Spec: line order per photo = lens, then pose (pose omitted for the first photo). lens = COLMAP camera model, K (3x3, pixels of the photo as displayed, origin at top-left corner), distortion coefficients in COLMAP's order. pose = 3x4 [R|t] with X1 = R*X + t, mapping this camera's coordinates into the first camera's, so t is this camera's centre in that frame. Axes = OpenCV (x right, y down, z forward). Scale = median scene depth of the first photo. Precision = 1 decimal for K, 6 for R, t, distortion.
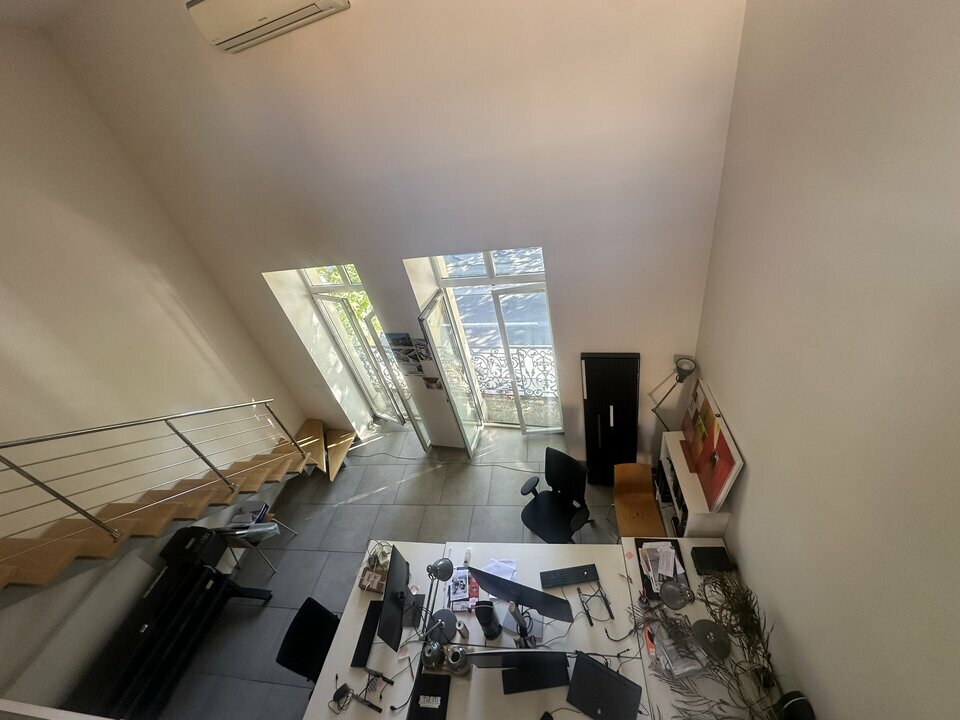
lens RADIAL K [[382.0, 0, 480.0], [0, 382.0, 360.0], [0, 0, 1]] dist [-0.001610, -0.000377]
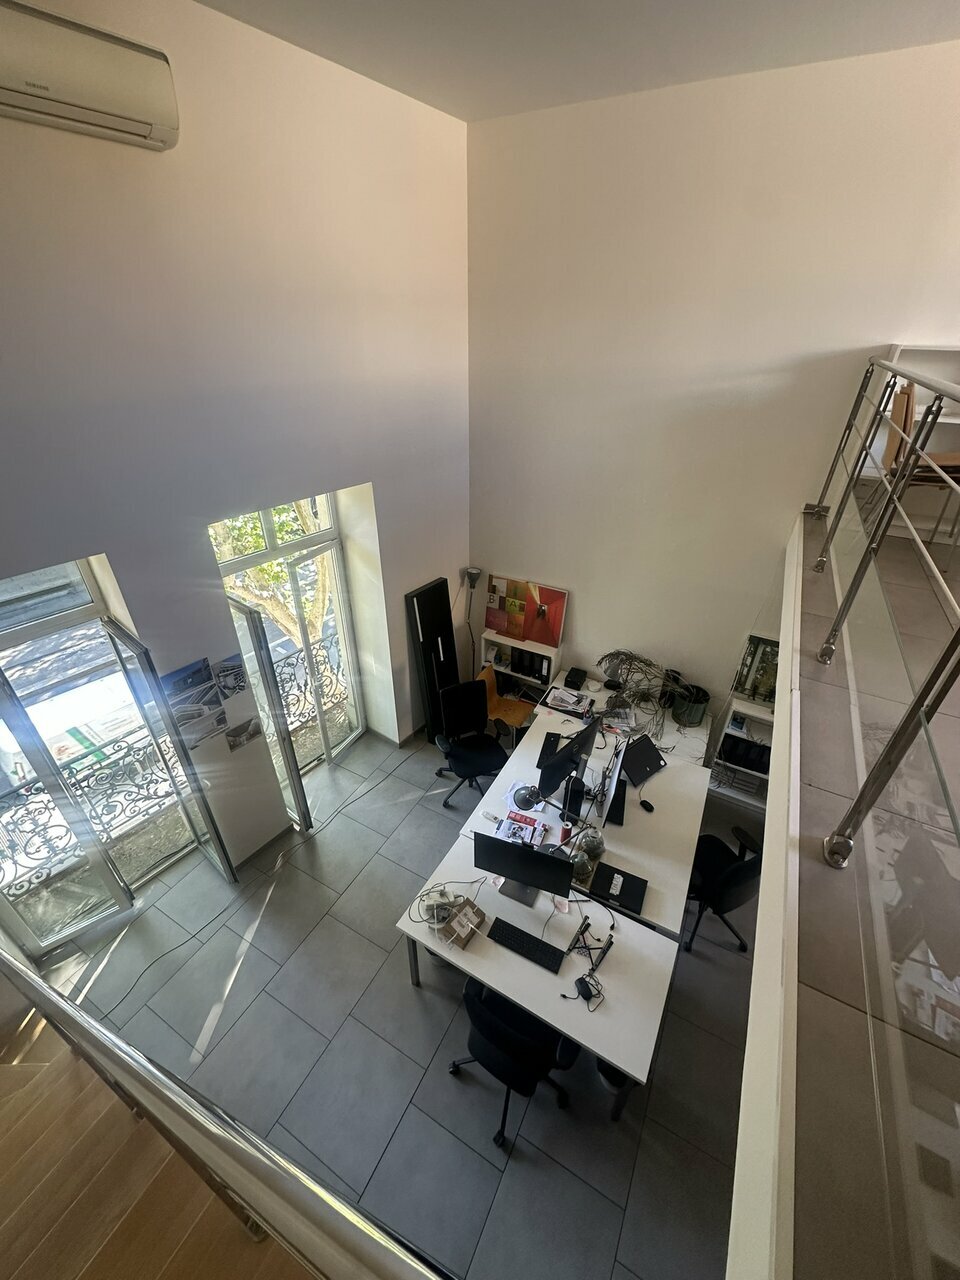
lens RADIAL K [[509.3, 0, 480.0], [0, 509.3, 640.0], [0, 0, 1]] dist [-0.001610, -0.000377]
pose [[0.342936, -0.293795, 0.892233, -0.815770], [0.493779, 0.864400, 0.094842, 0.048242], [-0.799110, 0.408041, 0.441504, 0.306995]]
